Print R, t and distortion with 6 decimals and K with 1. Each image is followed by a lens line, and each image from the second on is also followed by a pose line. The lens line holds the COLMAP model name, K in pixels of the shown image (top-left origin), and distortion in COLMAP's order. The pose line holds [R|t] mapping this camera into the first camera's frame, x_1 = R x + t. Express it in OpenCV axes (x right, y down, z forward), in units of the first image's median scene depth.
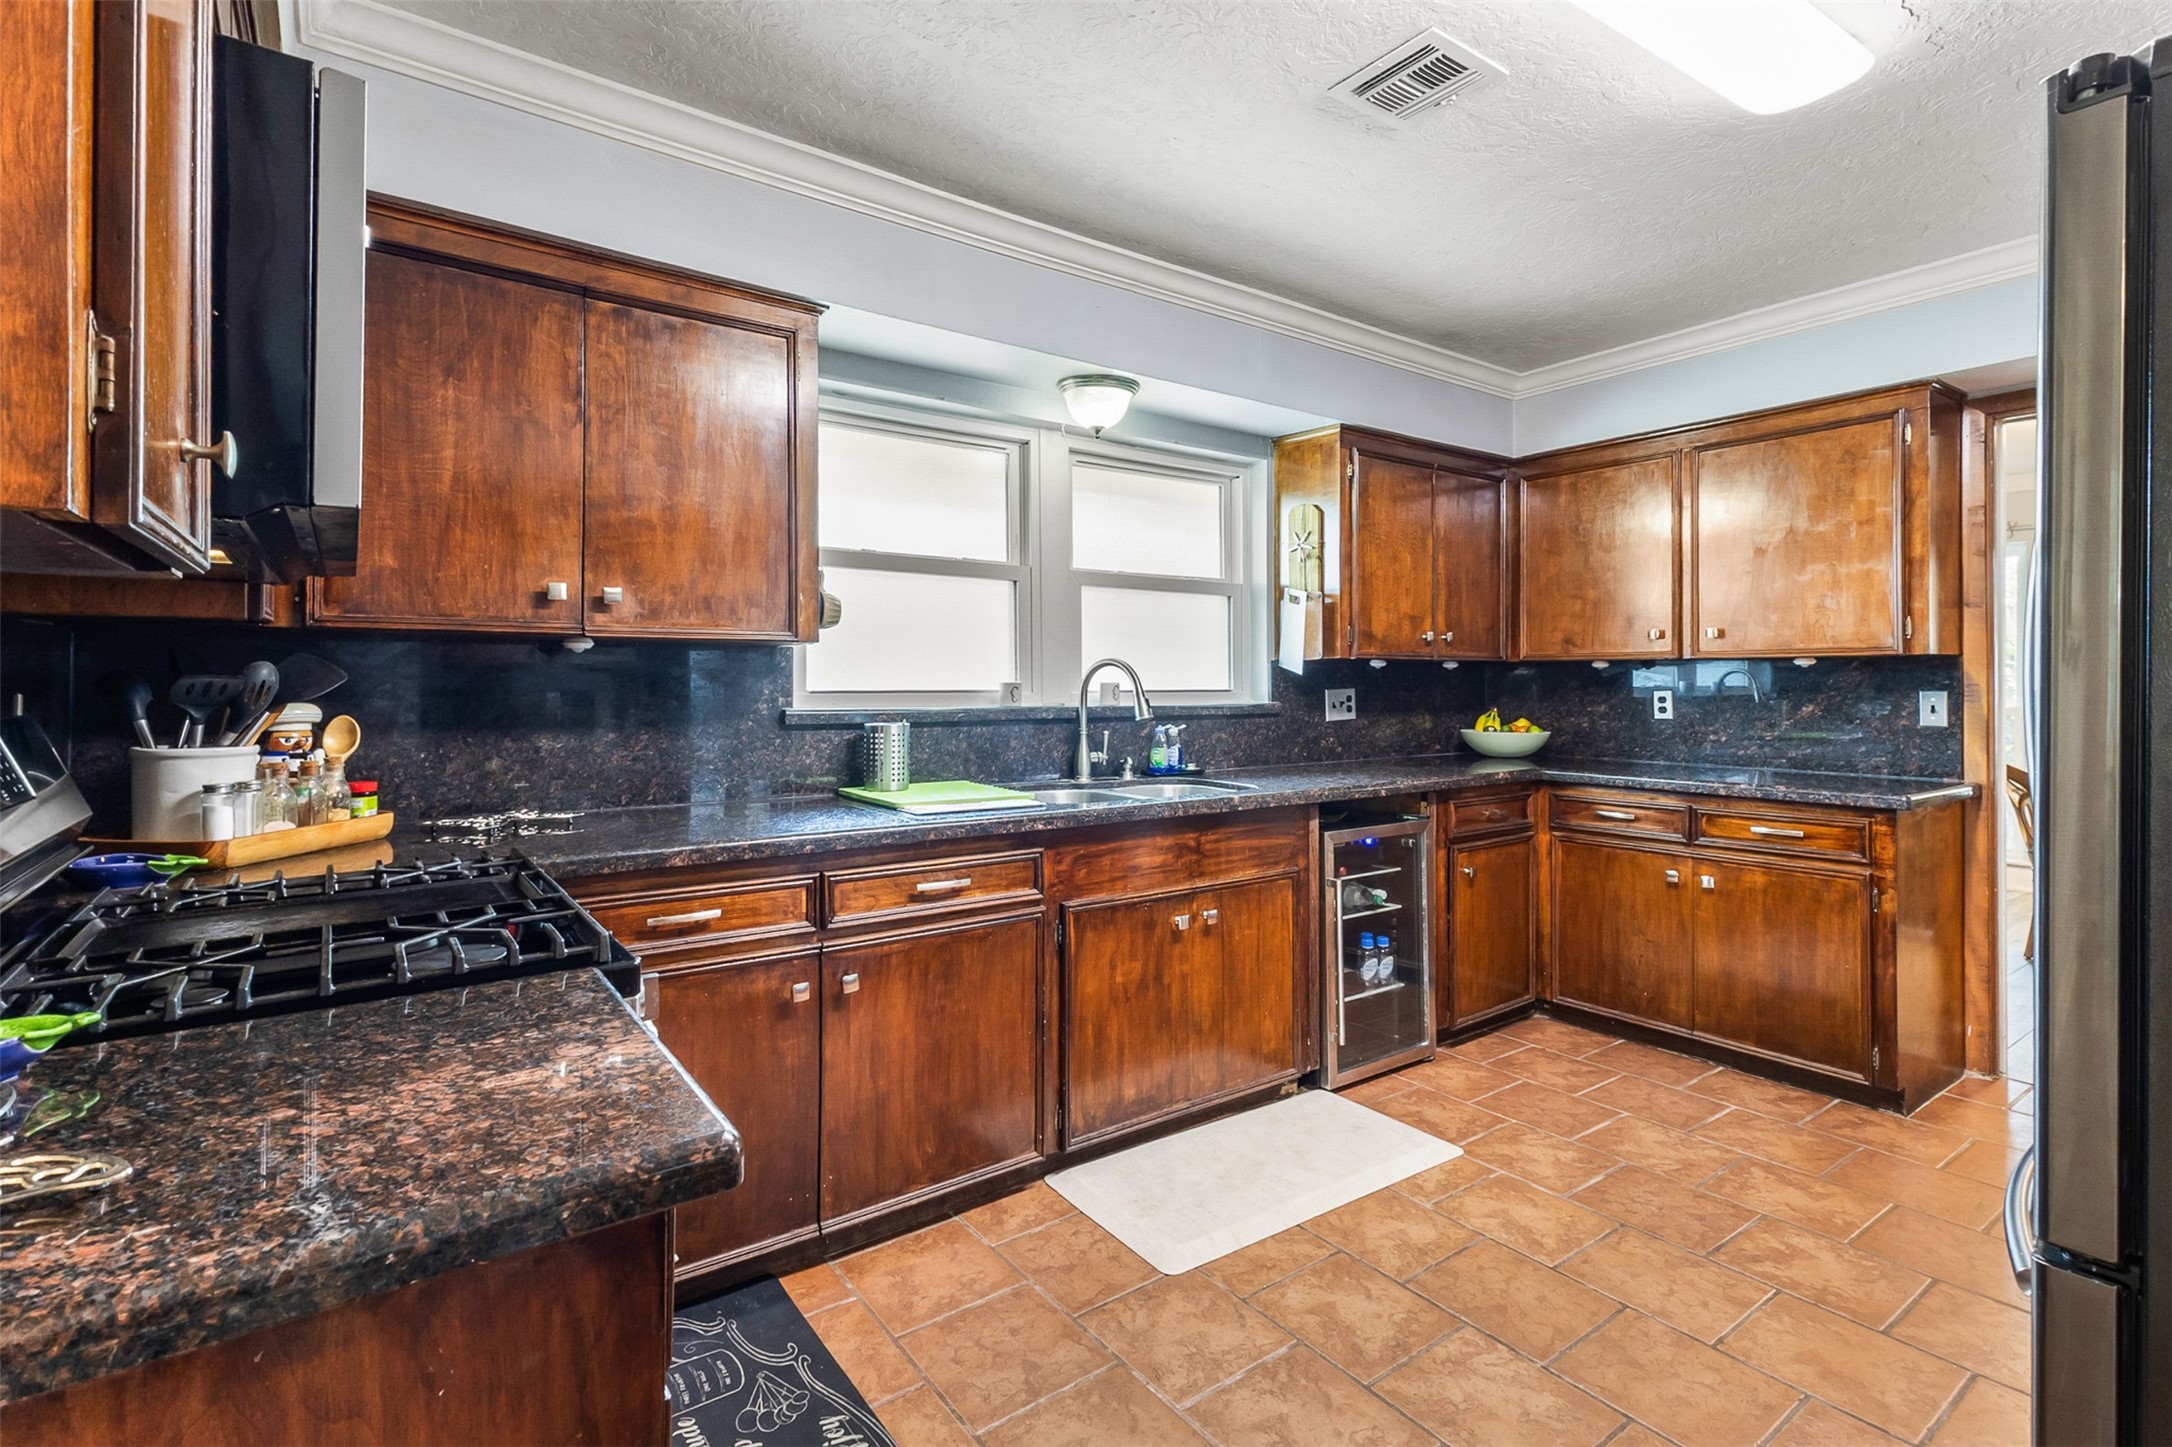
lens RADIAL K [[1018.2, 0, 1096.8], [0, 1018.2, 680.4], [0, 0, 1]] dist [-0.000231, -0.000043]
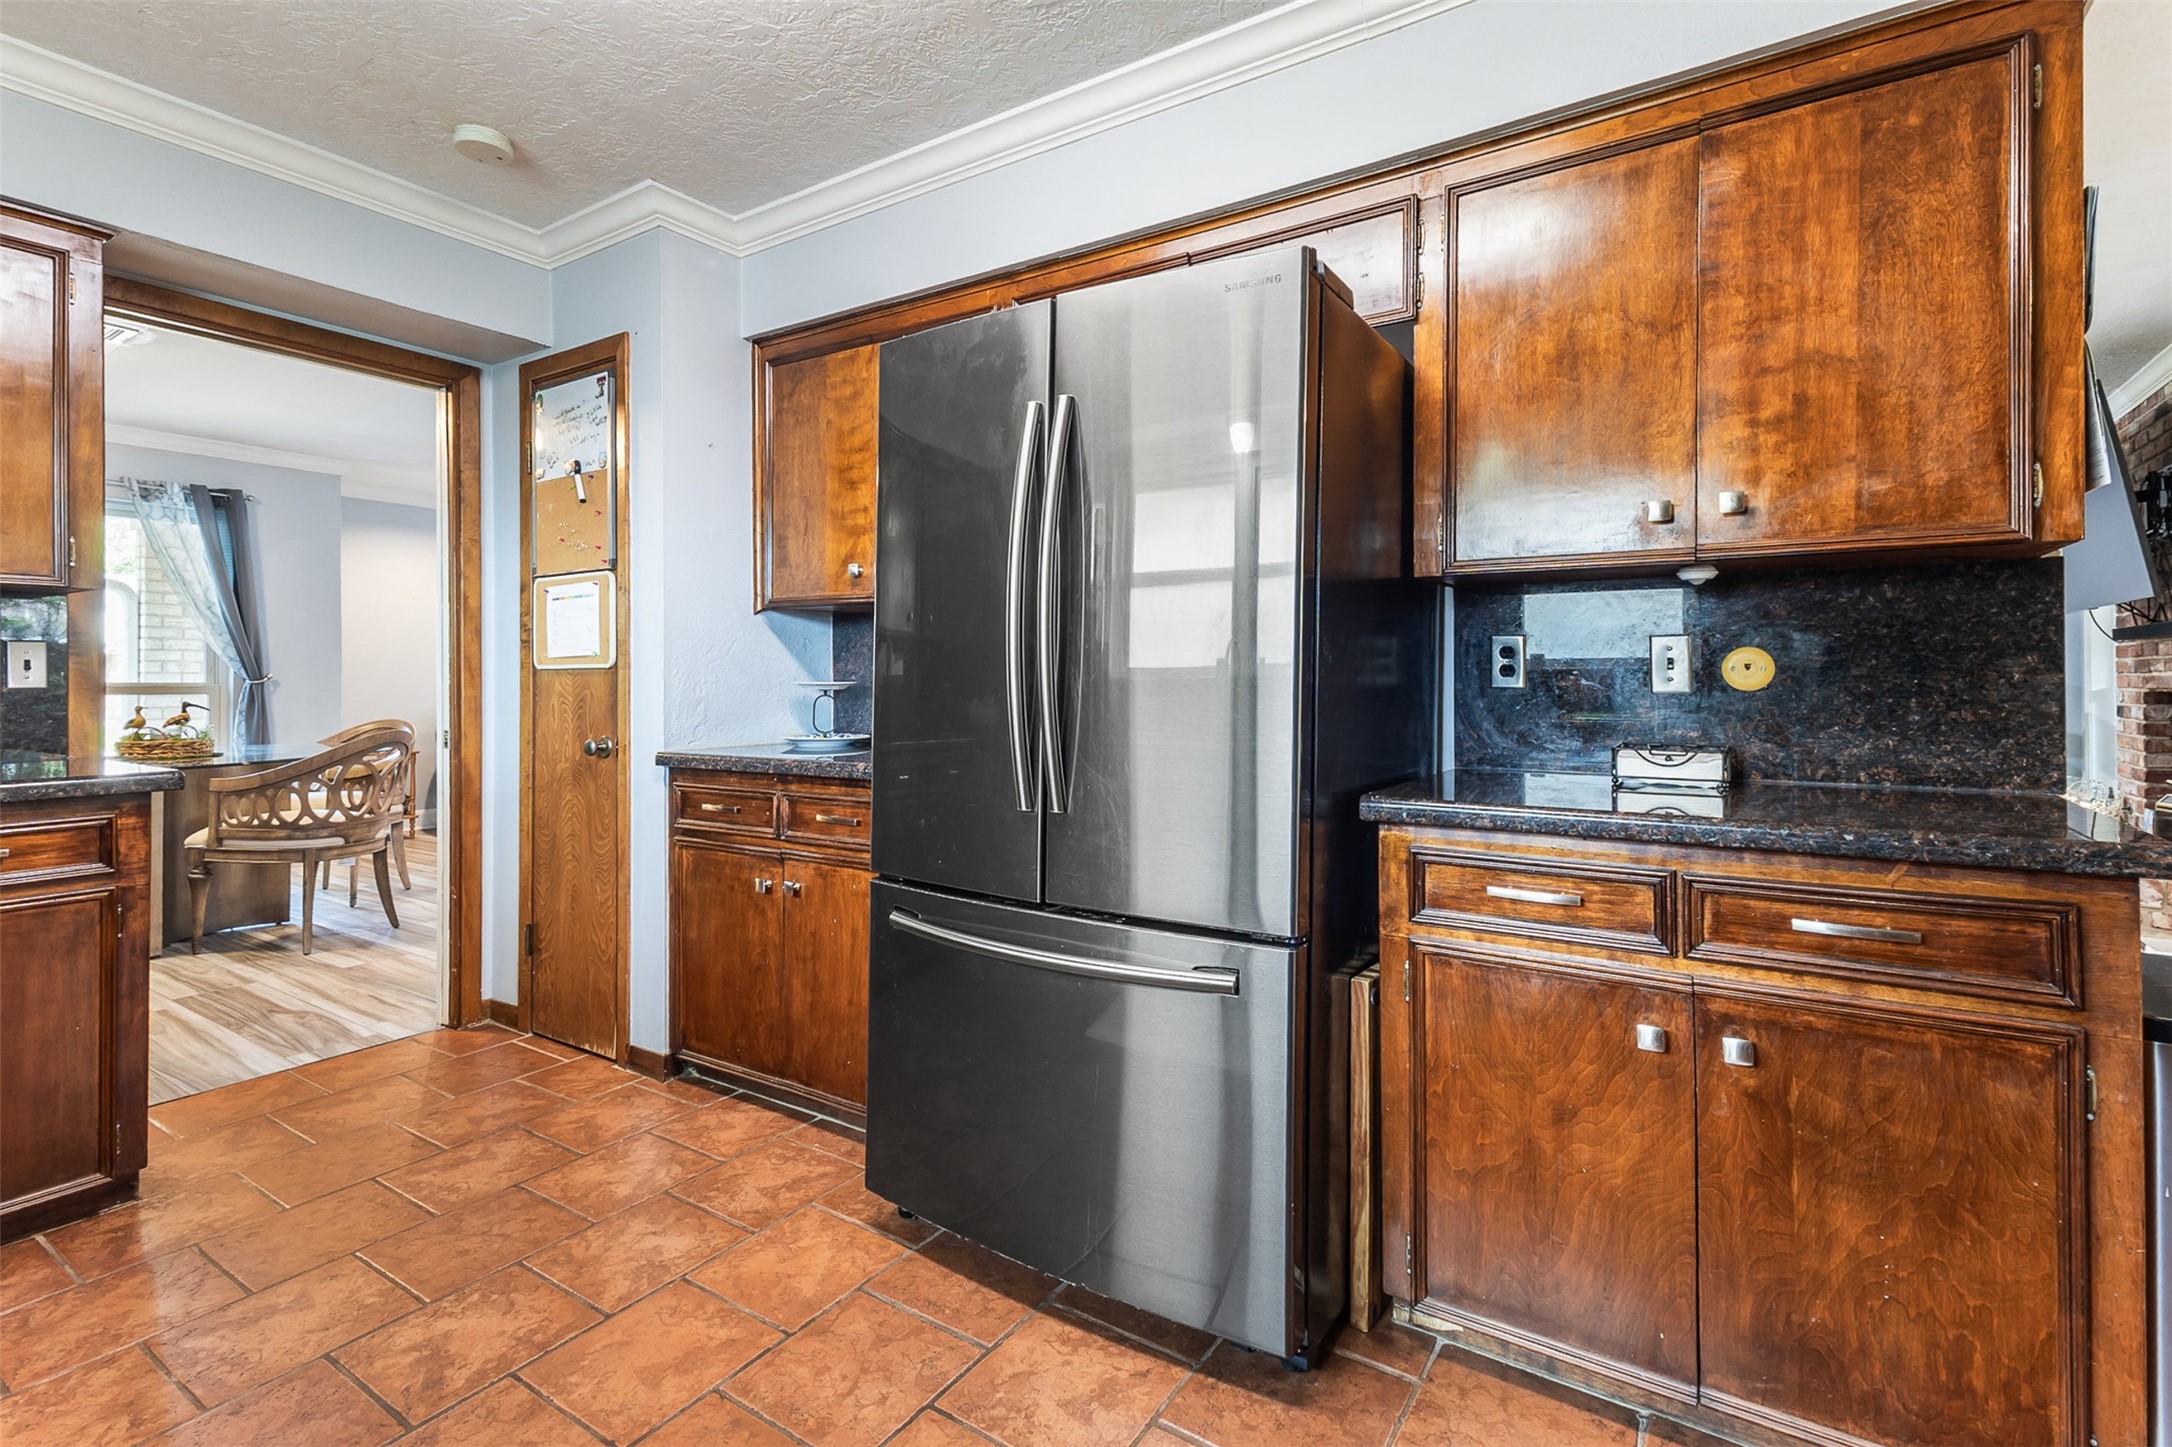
lens RADIAL K [[1018.2, 0, 1091.0], [0, 1018.2, 672.1], [0, 0, 1]] dist [-0.000231, -0.000043]
pose [[-0.354982, 0.000882, 0.934873, -0.165756], [-0.000392, 0.999999, -0.001092, 0.038615], [-0.934873, -0.000754, -0.354981, 0.619715]]
